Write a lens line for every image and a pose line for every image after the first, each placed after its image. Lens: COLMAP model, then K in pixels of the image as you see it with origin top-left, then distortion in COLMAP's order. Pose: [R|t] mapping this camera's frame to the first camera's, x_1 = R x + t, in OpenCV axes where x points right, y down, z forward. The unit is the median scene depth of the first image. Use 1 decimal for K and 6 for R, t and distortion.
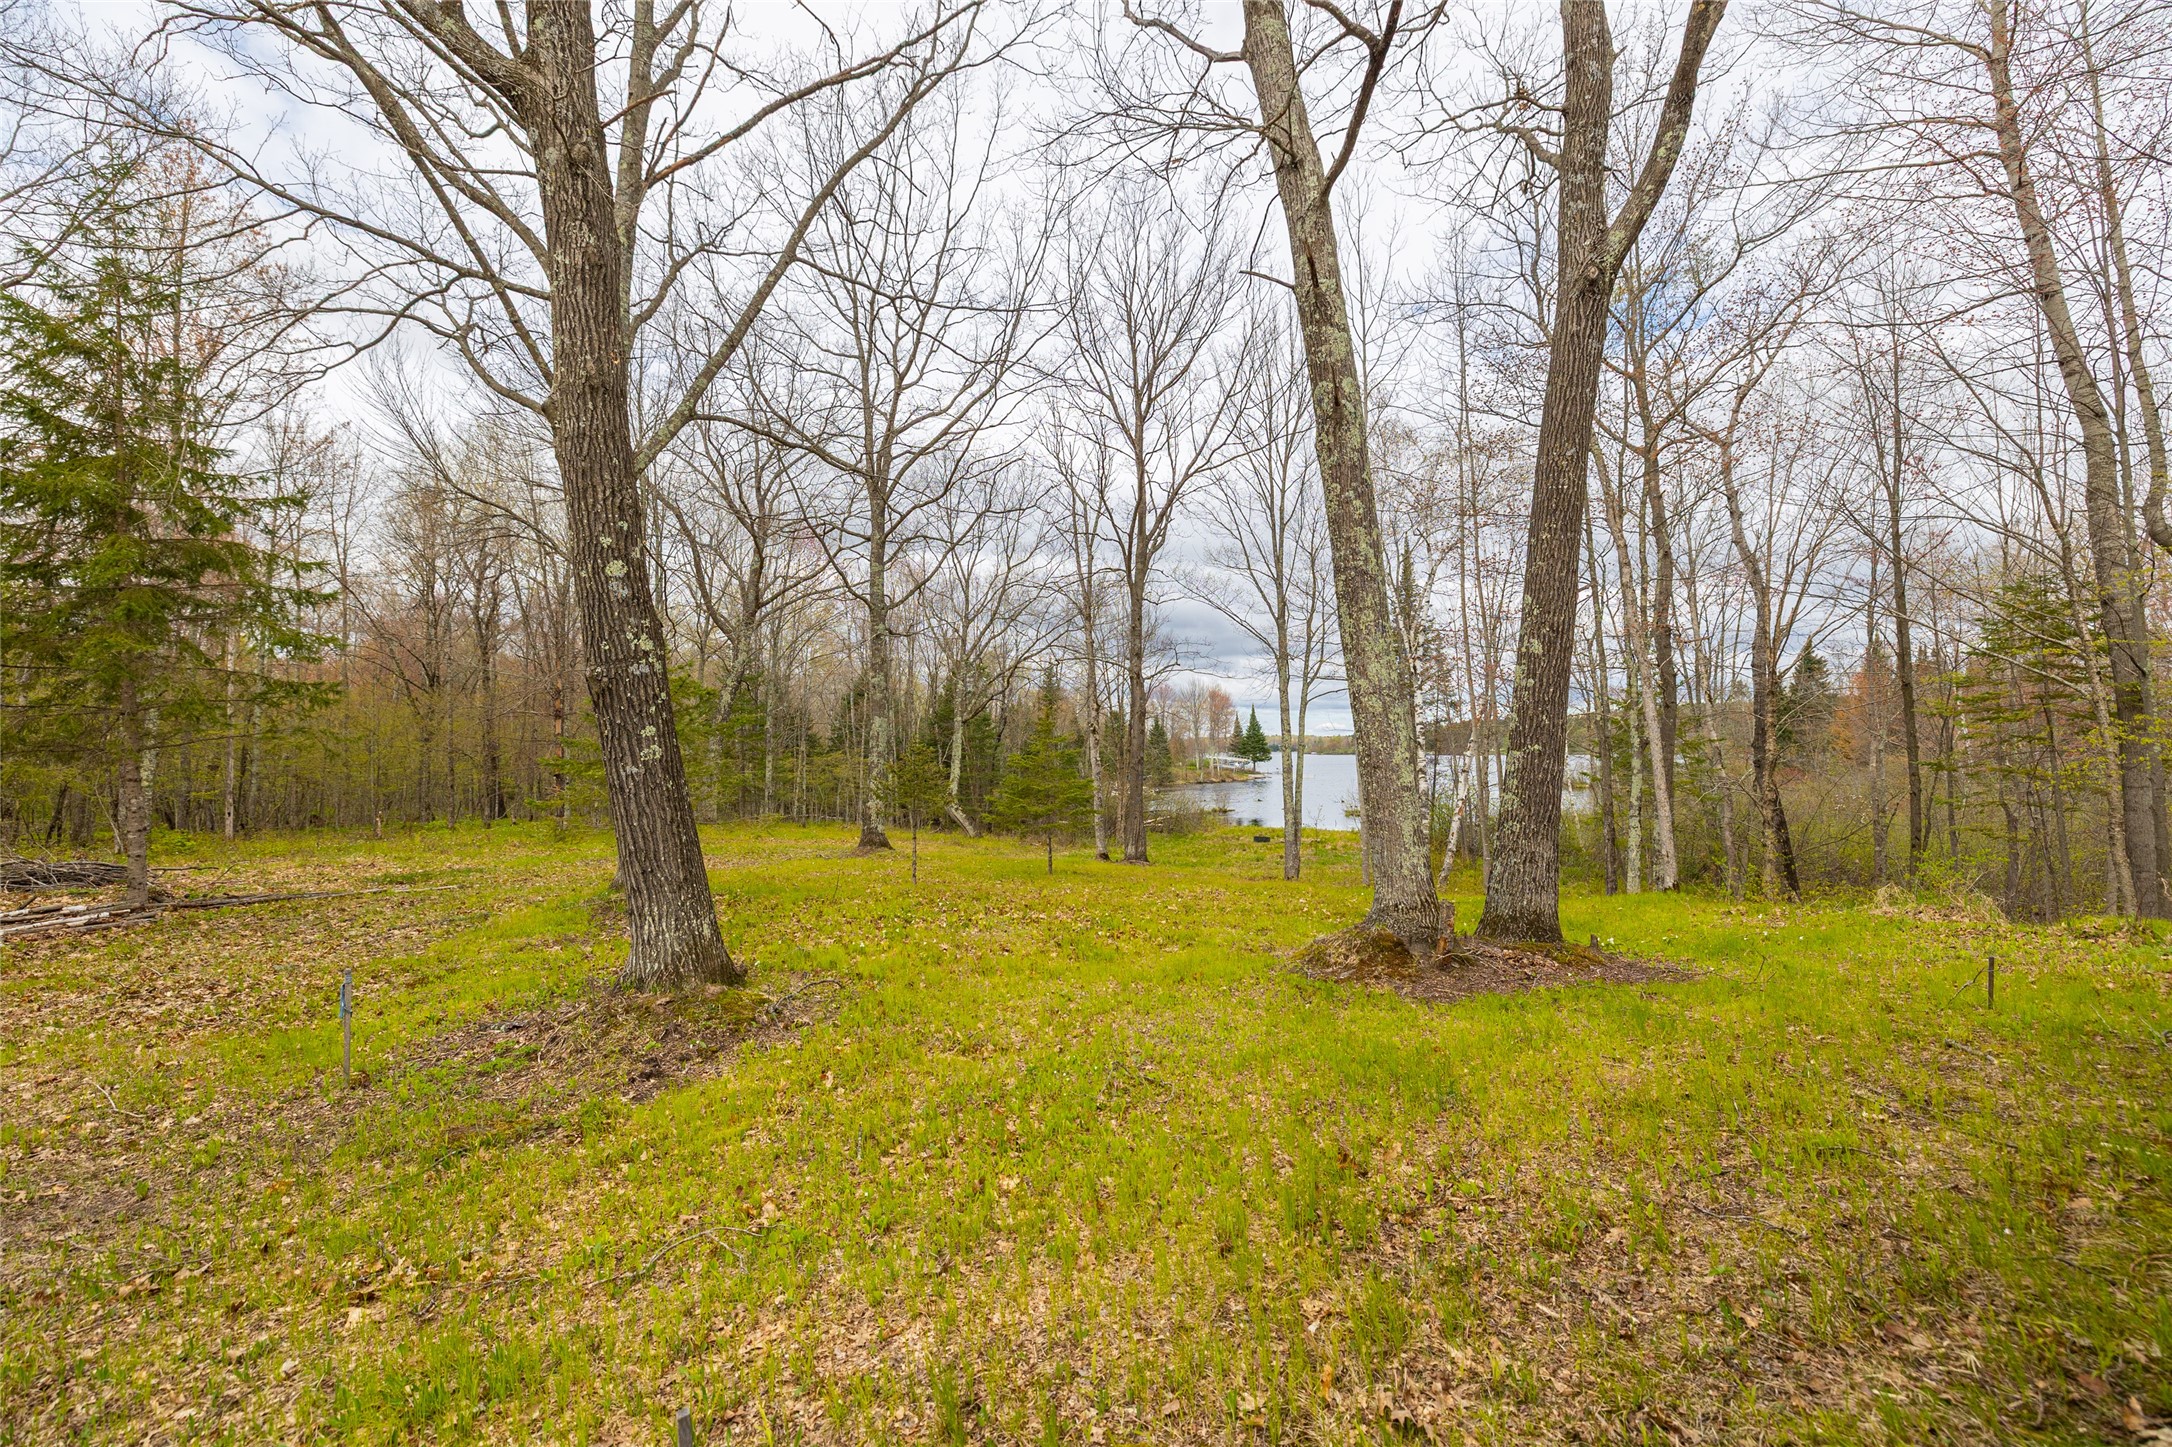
lens RADIAL K [[919.8, 0, 1089.3], [0, 919.8, 715.4], [0, 0, 1]] dist [0.003493, 0.000520]
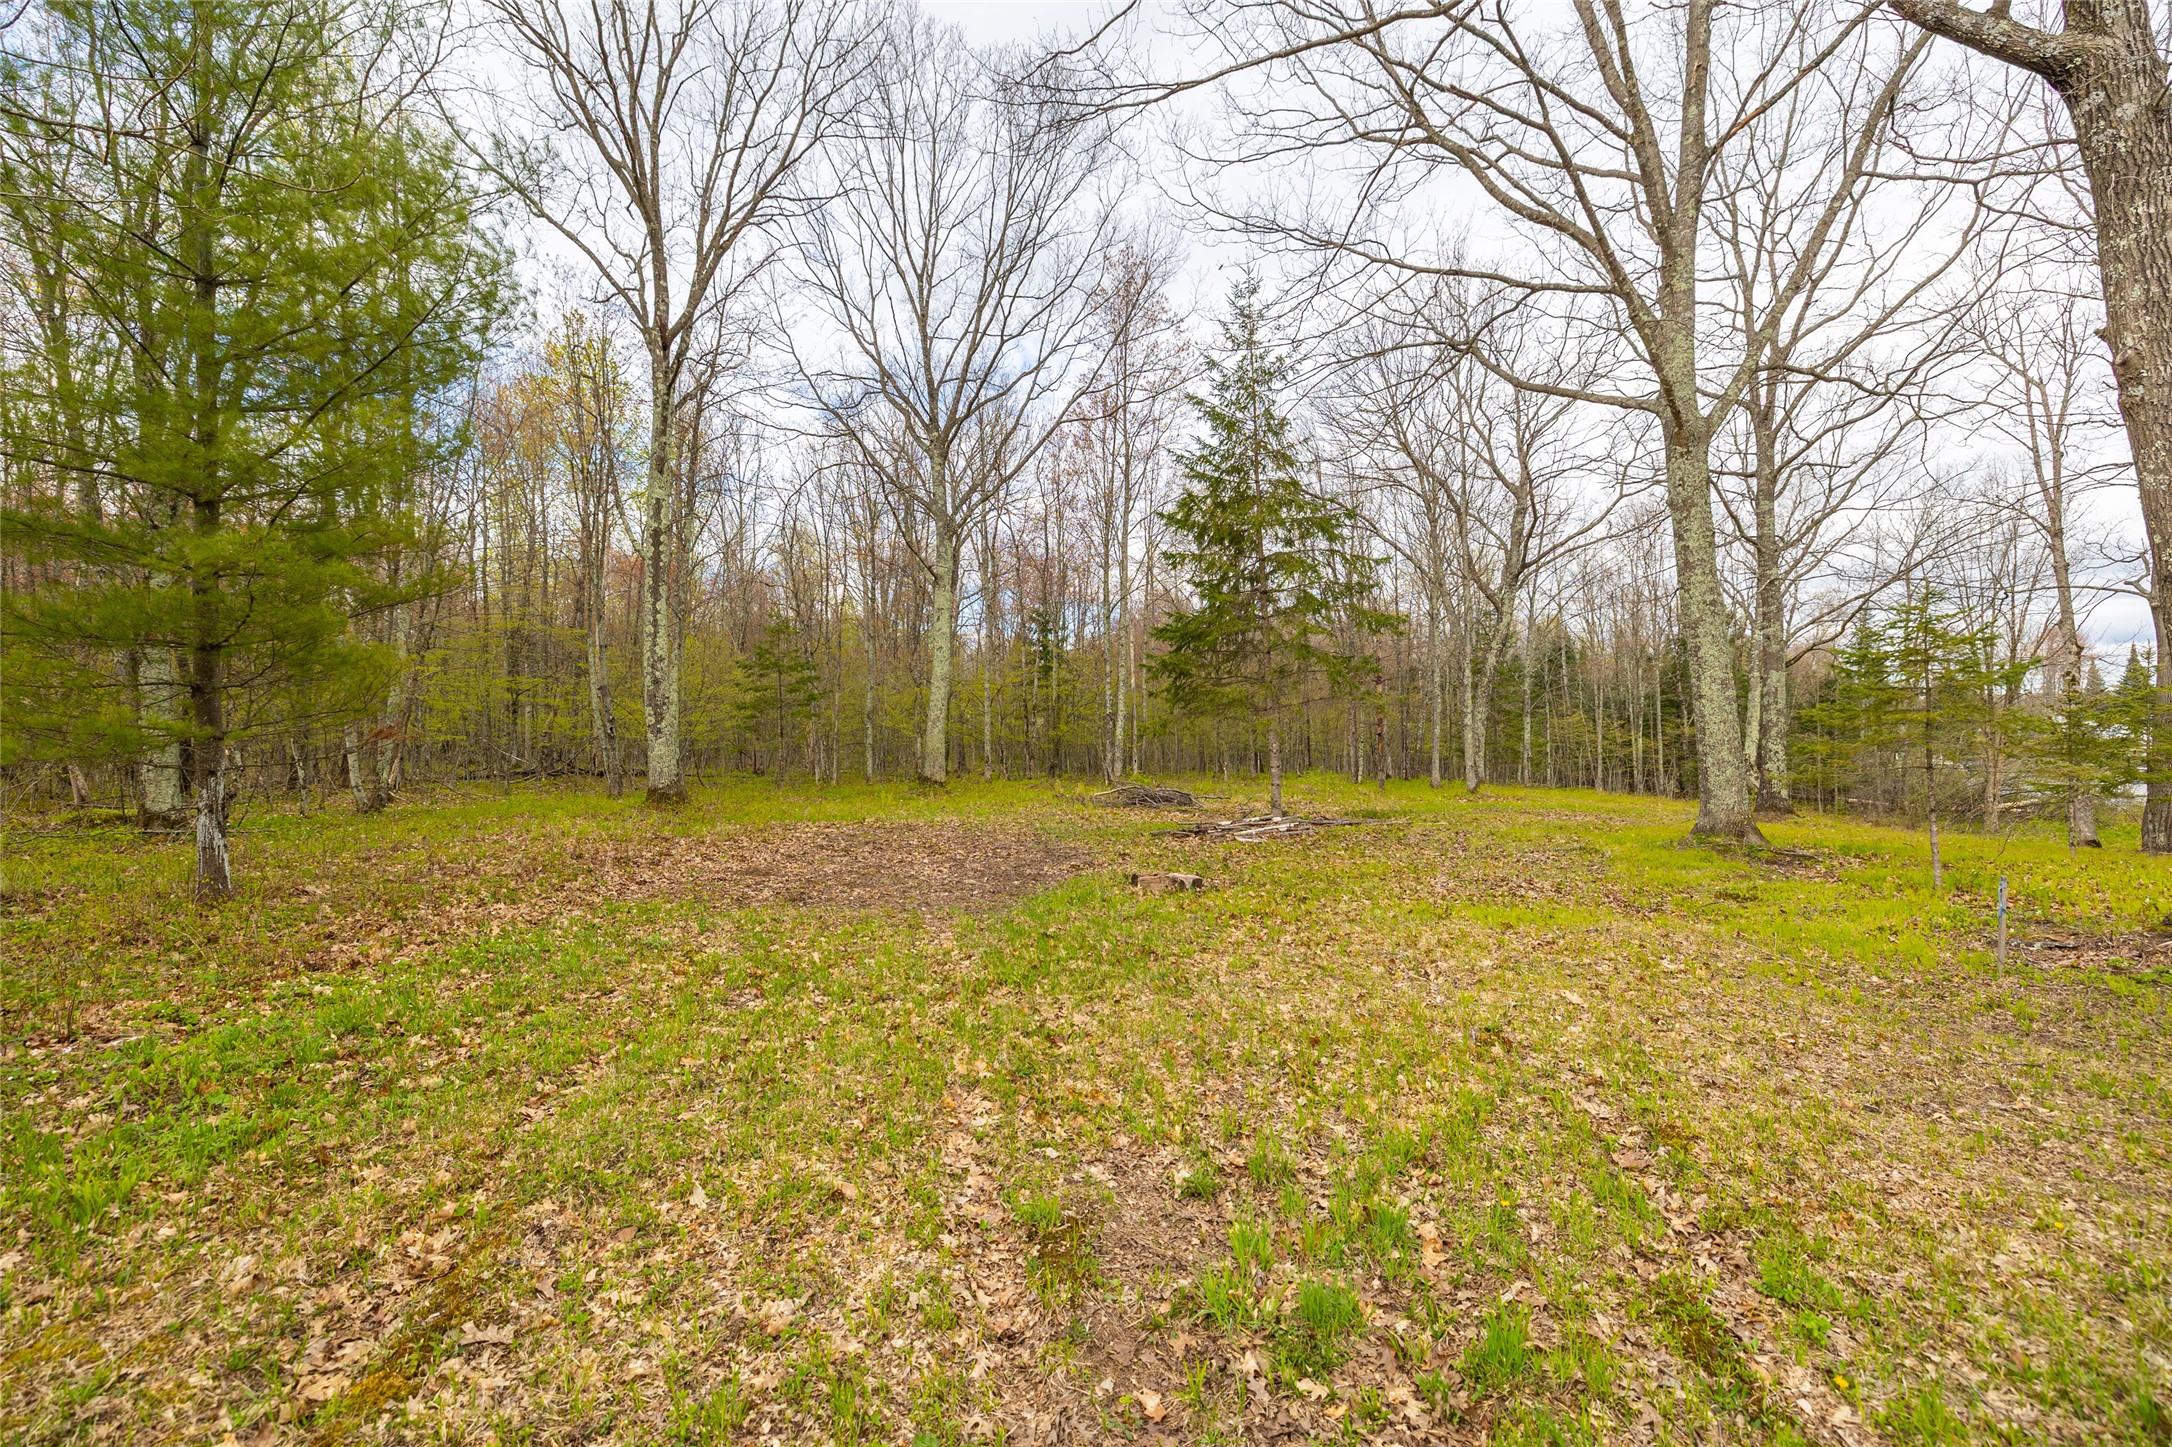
lens RADIAL K [[919.8, 0, 1091.1], [0, 919.8, 716.7], [0, 0, 1]] dist [0.003493, 0.000520]
pose [[0.800081, -0.006767, -0.599854, -0.184472], [0.029213, 0.999190, 0.027693, 0.001336], [0.599180, -0.039680, 0.799630, -0.113026]]
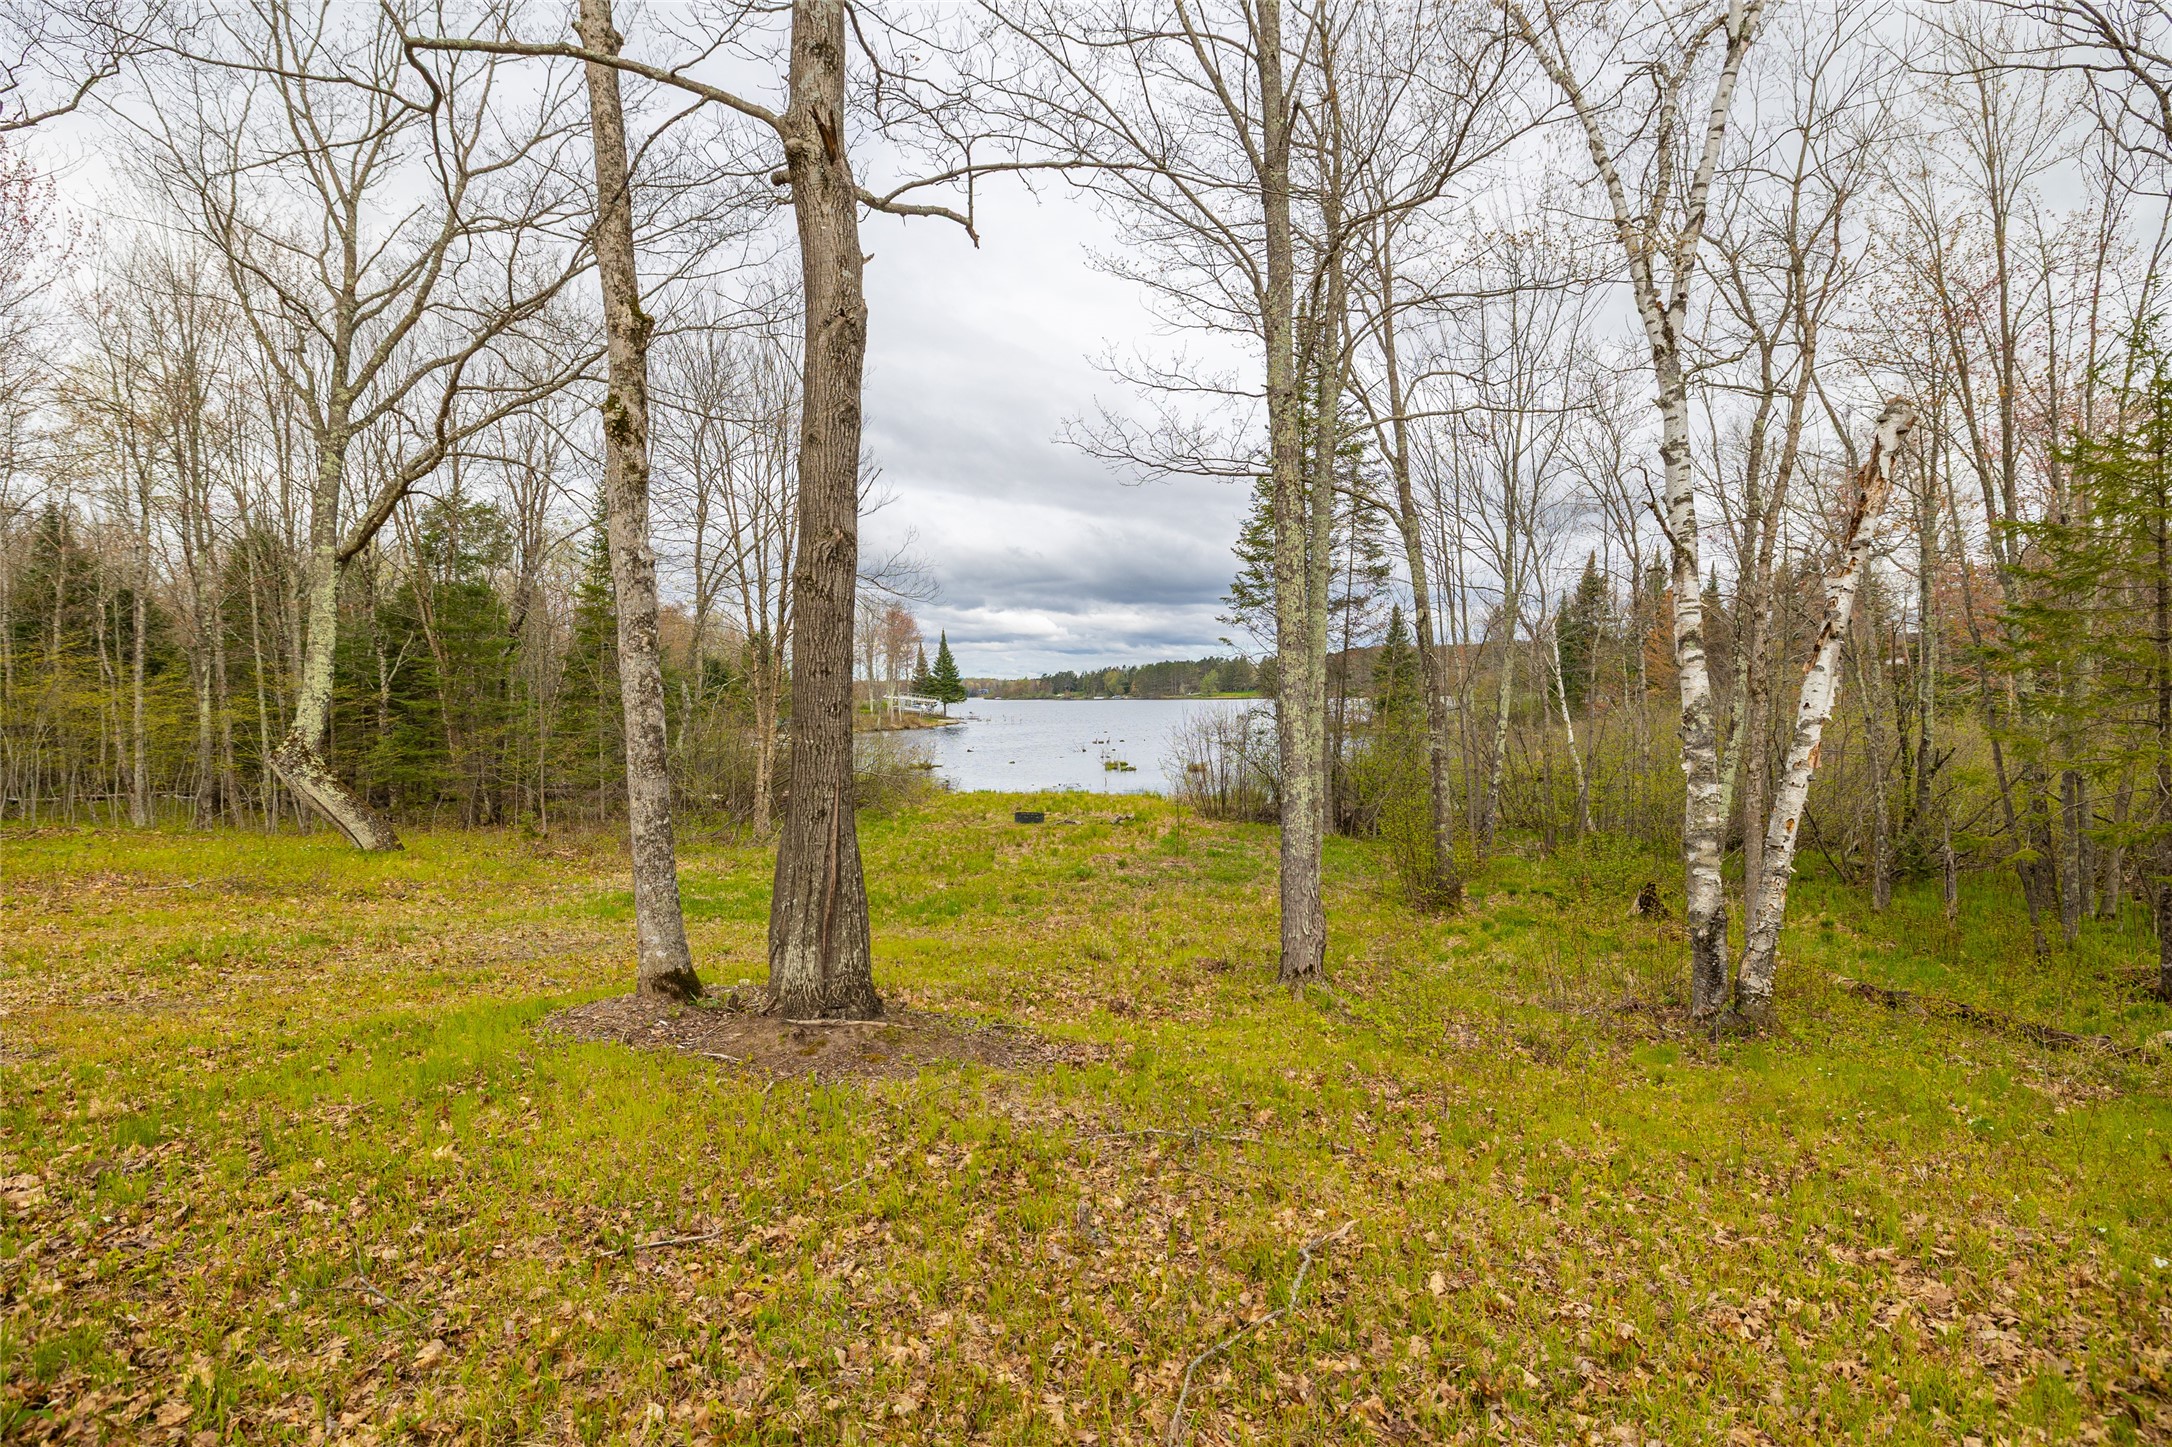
lens RADIAL K [[1043.9, 0, 1095.3], [0, 1043.9, 724.8], [0, 0, 1]] dist [0.005829, 0.000256]
pose [[0.943304, -0.009720, 0.331788, 0.028389], [-0.011449, 0.998023, 0.061791, 0.069763], [-0.331732, -0.062087, 0.941328, 0.703087]]
